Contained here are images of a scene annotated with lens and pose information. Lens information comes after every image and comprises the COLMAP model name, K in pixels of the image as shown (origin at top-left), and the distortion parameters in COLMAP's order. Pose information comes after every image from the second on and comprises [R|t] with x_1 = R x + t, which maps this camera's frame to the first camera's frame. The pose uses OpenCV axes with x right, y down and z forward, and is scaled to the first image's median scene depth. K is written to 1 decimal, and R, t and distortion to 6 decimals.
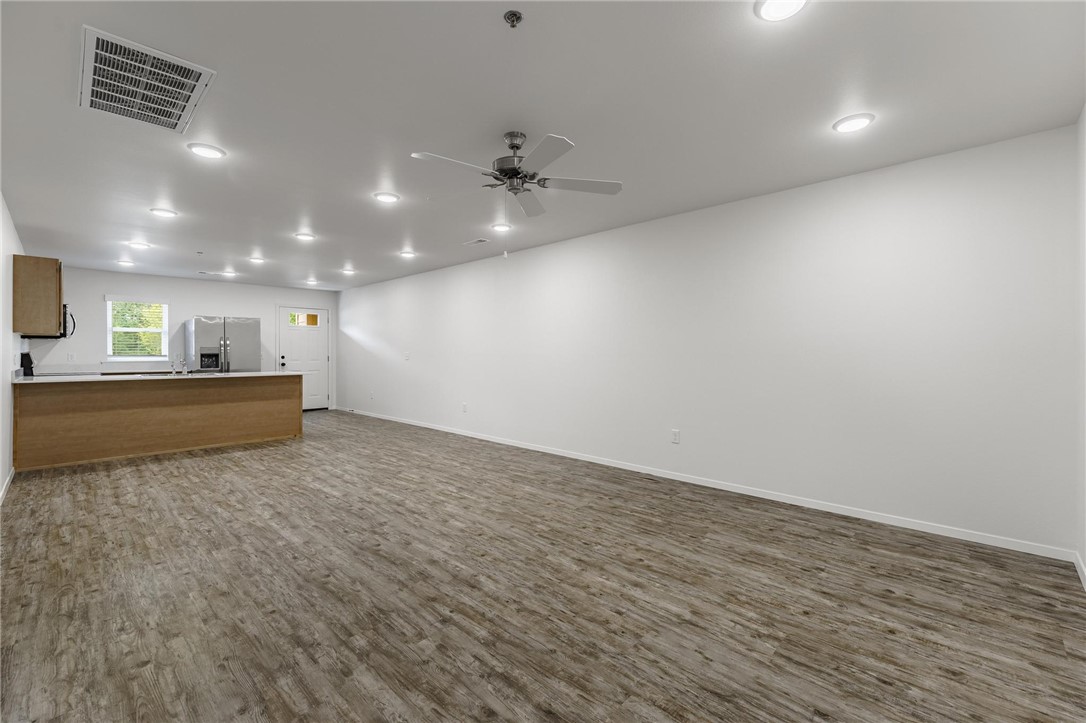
lens RADIAL K [[459.9, 0, 543.2], [0, 459.9, 349.1], [0, 0, 1]] dist [0.003234, 0.000350]
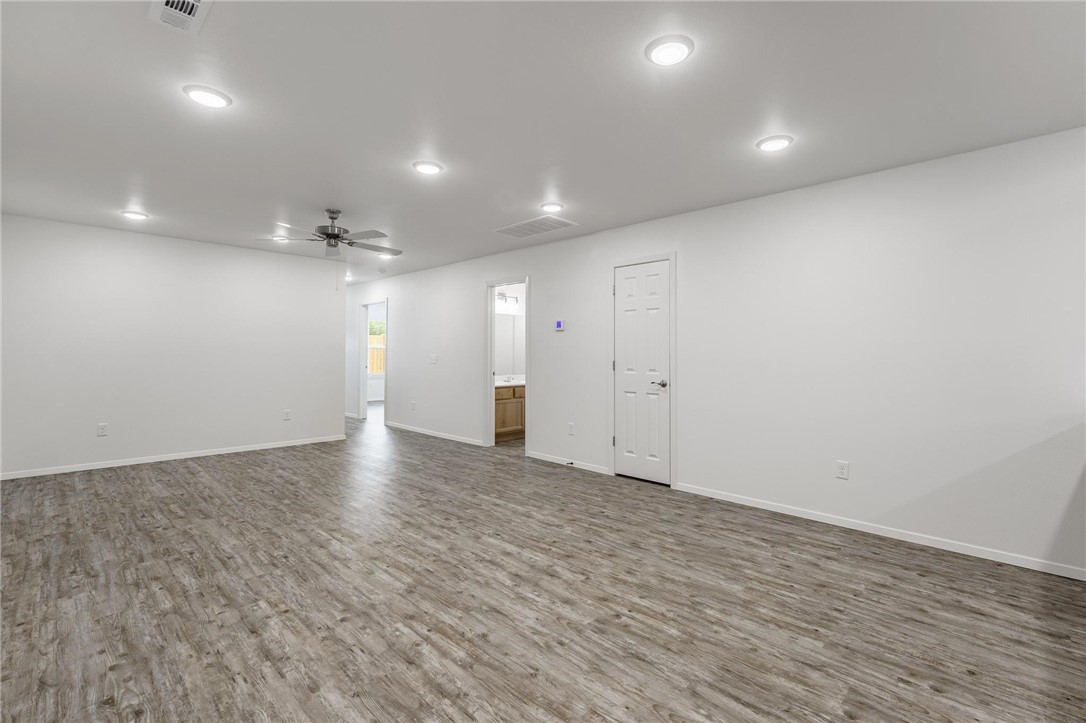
lens RADIAL K [[485.6, 0, 547.2], [0, 485.6, 343.5], [0, 0, 1]] dist [0.001357, -0.000350]
pose [[-0.999944, -0.004595, 0.009493, -0.508123], [-0.004882, 0.999525, -0.030442, 0.011403], [-0.009348, -0.030487, -0.999491, 1.678686]]
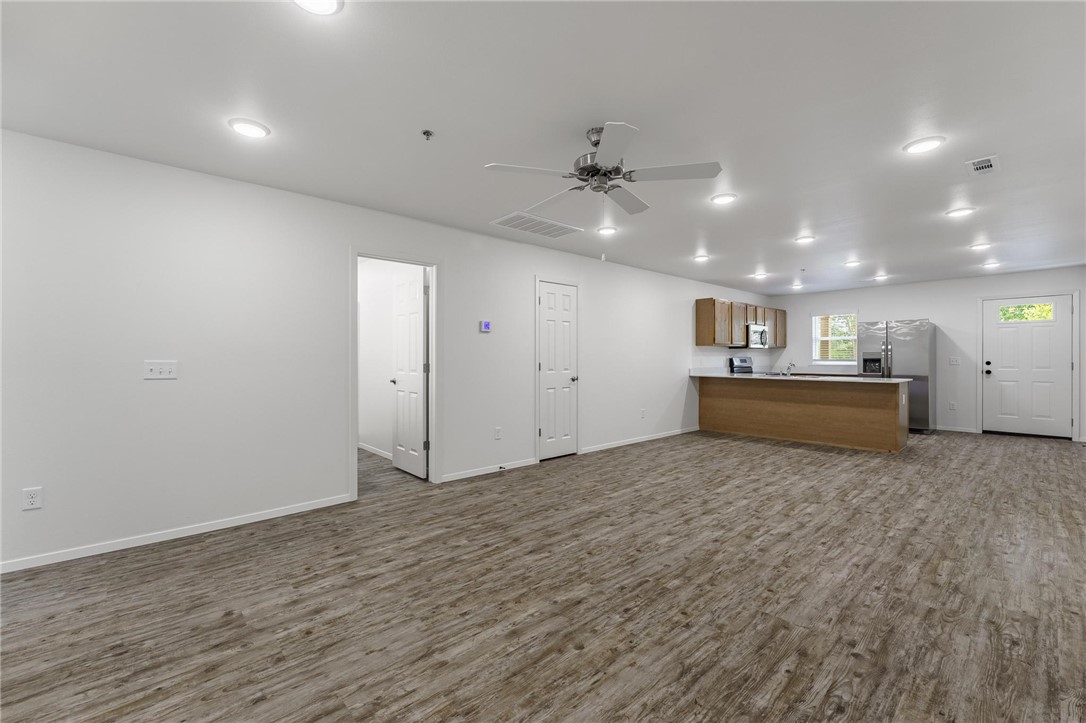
lens RADIAL K [[455.8, 0, 549.3], [0, 455.8, 359.8], [0, 0, 1]] dist [-0.001356, 0.000010]
pose [[-0.062869, 0.004091, -0.998013, 0.577427], [0.009779, 0.999946, 0.003483, 0.004096], [0.997974, -0.009540, -0.062905, 0.626966]]
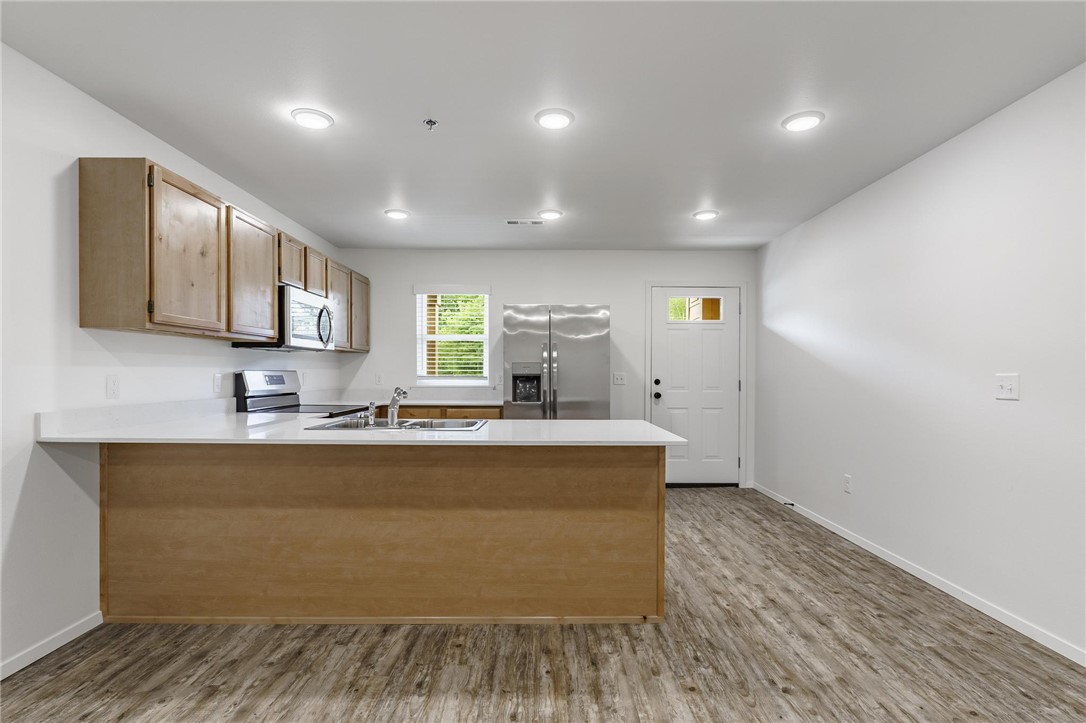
lens RADIAL K [[515.3, 0, 546.6], [0, 515.3, 376.2], [0, 0, 1]] dist [-0.010050, 0.000179]
pose [[0.699840, 0.007360, -0.714262, -0.496665], [0.001953, 0.999923, 0.012217, 0.007872], [0.714297, -0.009945, 0.699772, 1.062878]]
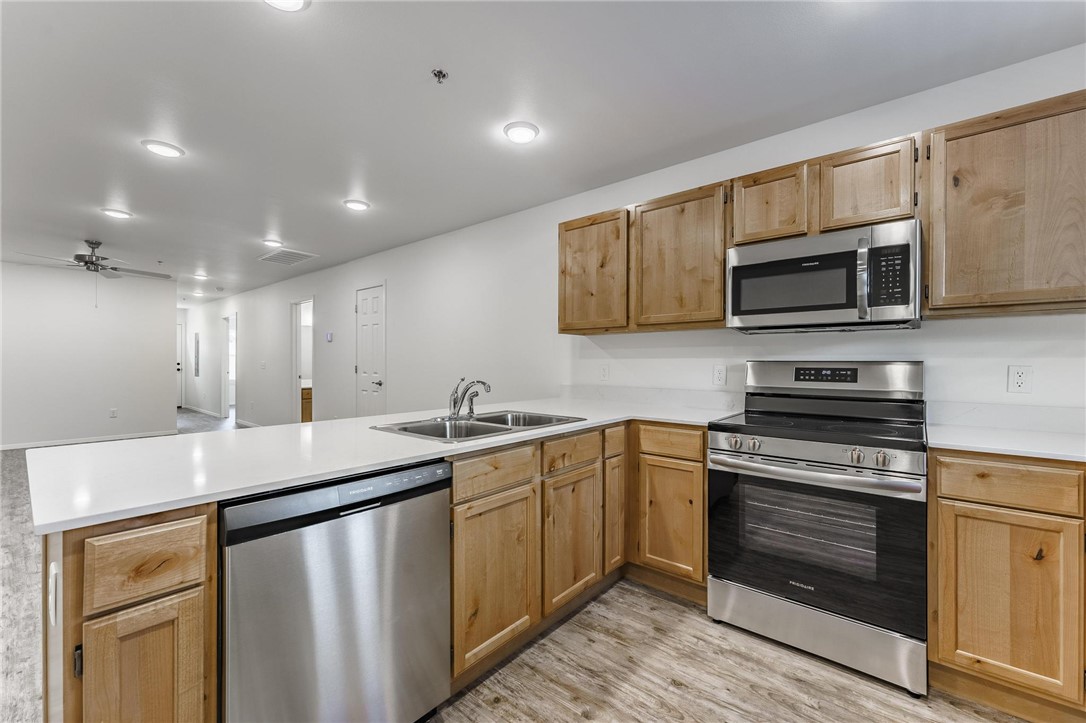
lens RADIAL K [[443.1, 0, 544.1], [0, 443.1, 362.5], [0, 0, 1]] dist [0.002178, 0.000188]
pose [[-0.997722, -0.004038, -0.067344, -1.124421], [-0.003540, 0.999965, -0.007525, 0.015238], [0.067372, -0.007270, -0.997701, 1.875851]]
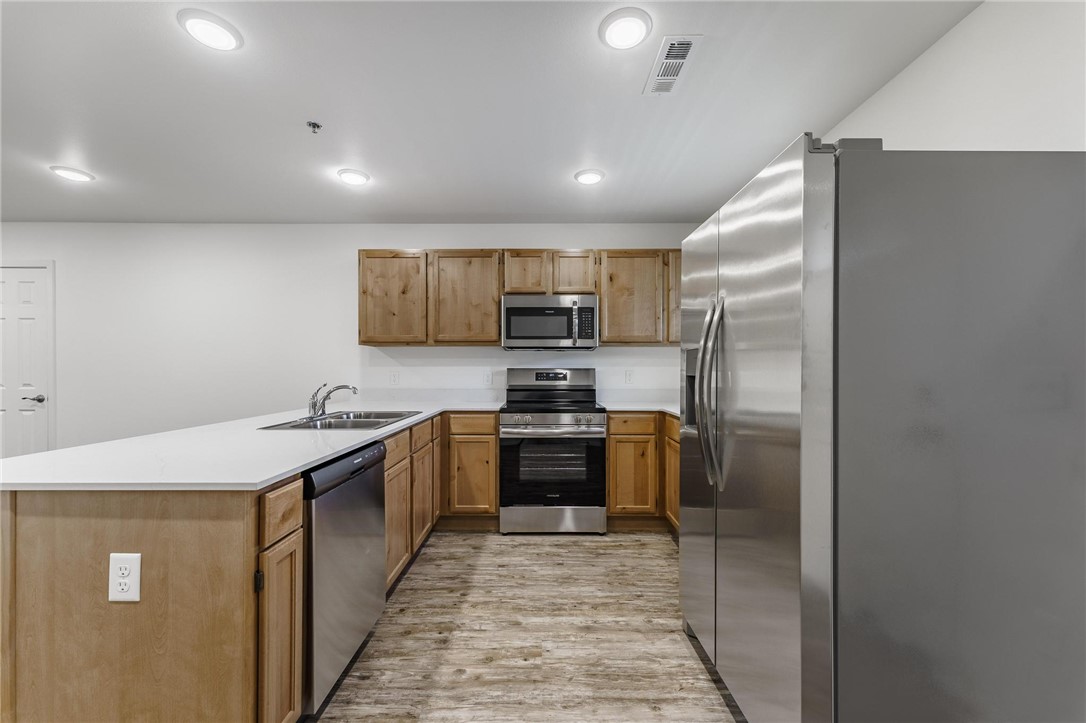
lens RADIAL K [[435.7, 0, 539.6], [0, 435.7, 370.4], [0, 0, 1]] dist [0.008949, 0.000044]
pose [[-0.723746, 0.000899, -0.690066, -0.871241], [0.004837, 0.999981, -0.003771, 0.015463], [0.690049, -0.006067, -0.723737, 1.987936]]
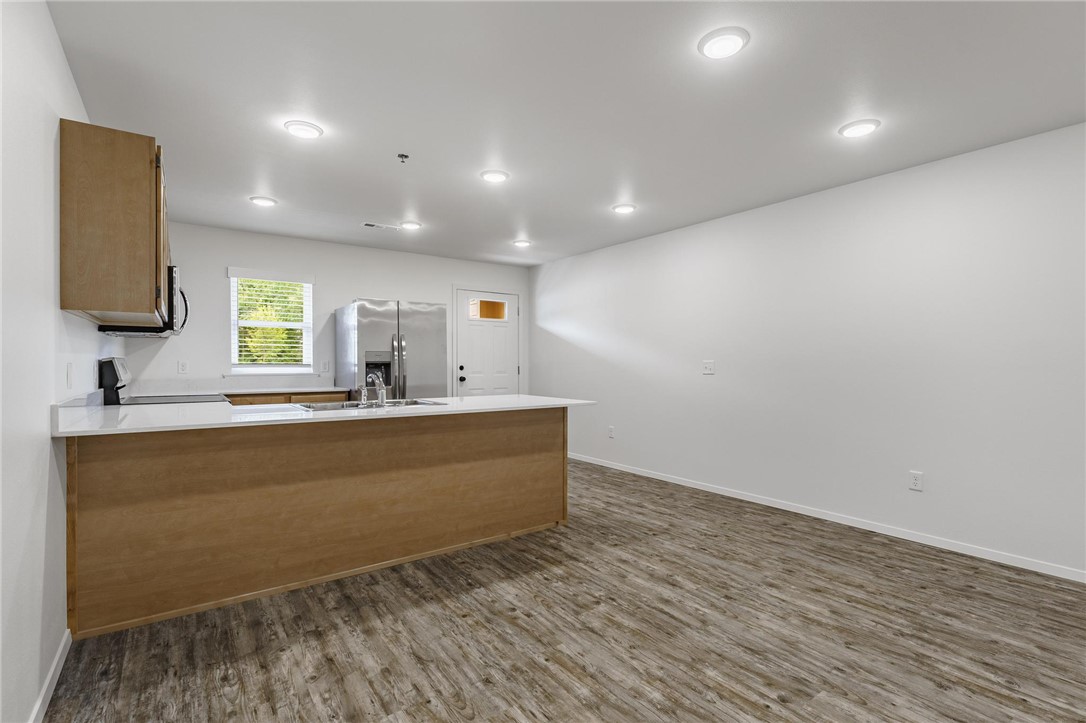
lens RADIAL K [[507.0, 0, 543.0], [0, 507.0, 361.5], [0, 0, 1]] dist [-0.009329, -0.000202]
pose [[0.984161, 0.002275, -0.177262, -0.704448], [-0.000945, 0.999971, 0.007584, 0.007137], [0.177274, -0.007297, 0.984134, 0.693043]]
